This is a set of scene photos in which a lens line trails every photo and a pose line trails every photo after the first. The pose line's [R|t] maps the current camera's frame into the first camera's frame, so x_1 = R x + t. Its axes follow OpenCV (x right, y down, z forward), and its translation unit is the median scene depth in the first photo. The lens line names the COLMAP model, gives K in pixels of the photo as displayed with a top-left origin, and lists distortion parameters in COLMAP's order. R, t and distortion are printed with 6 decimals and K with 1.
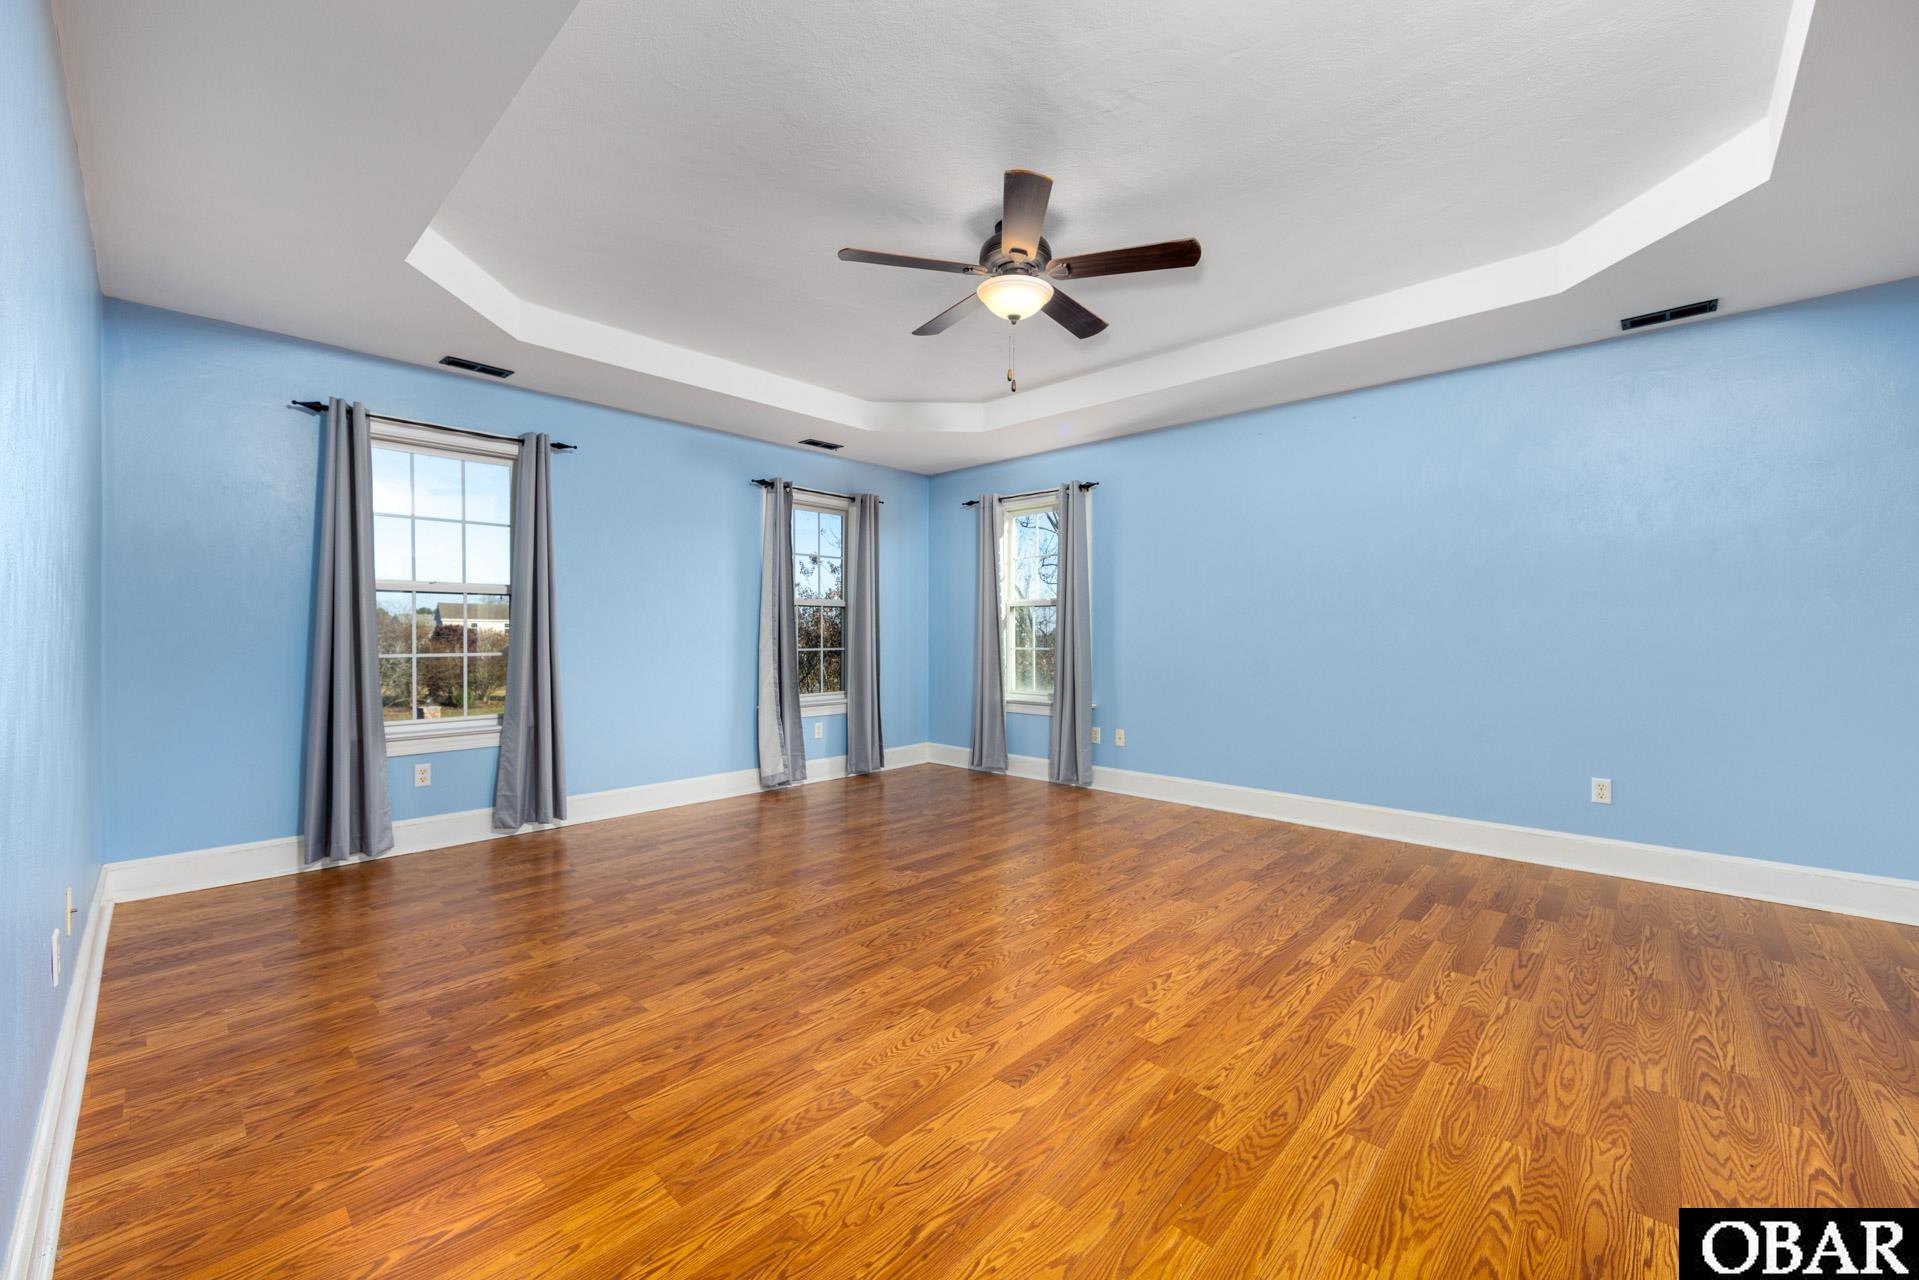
lens RADIAL K [[742.0, 0, 959.9], [0, 742.0, 641.2], [0, 0, 1]] dist [-0.002278, -0.000093]
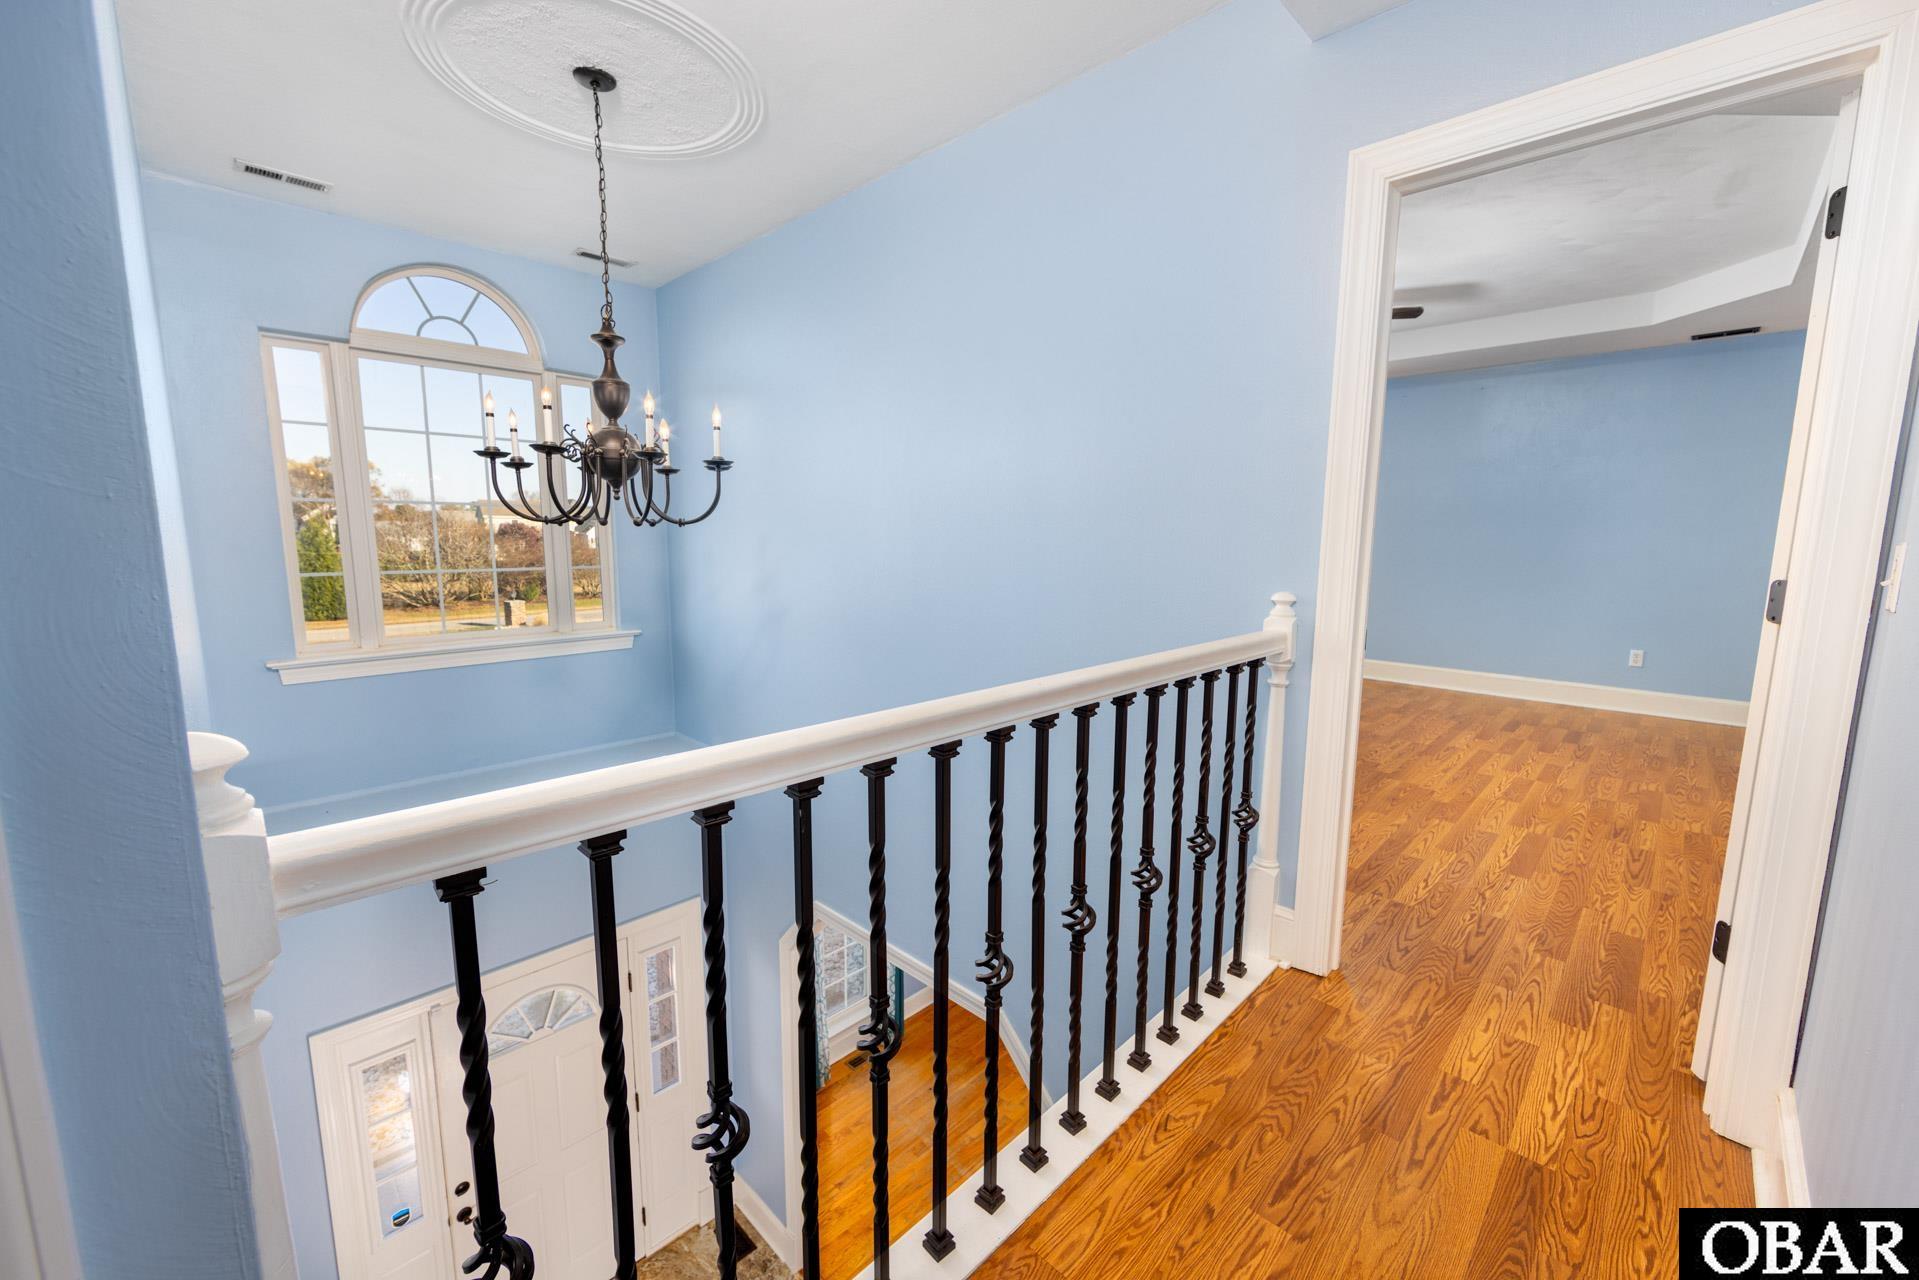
lens RADIAL K [[742.0, 0, 1008.9], [0, 742.0, 647.8], [0, 0, 1]] dist [-0.002278, -0.000093]
pose [[0.999908, 0.004345, 0.012853, -0.583853], [-0.006097, 0.990187, 0.139617, -0.014923], [-0.012120, -0.139683, 0.990122, -0.641068]]
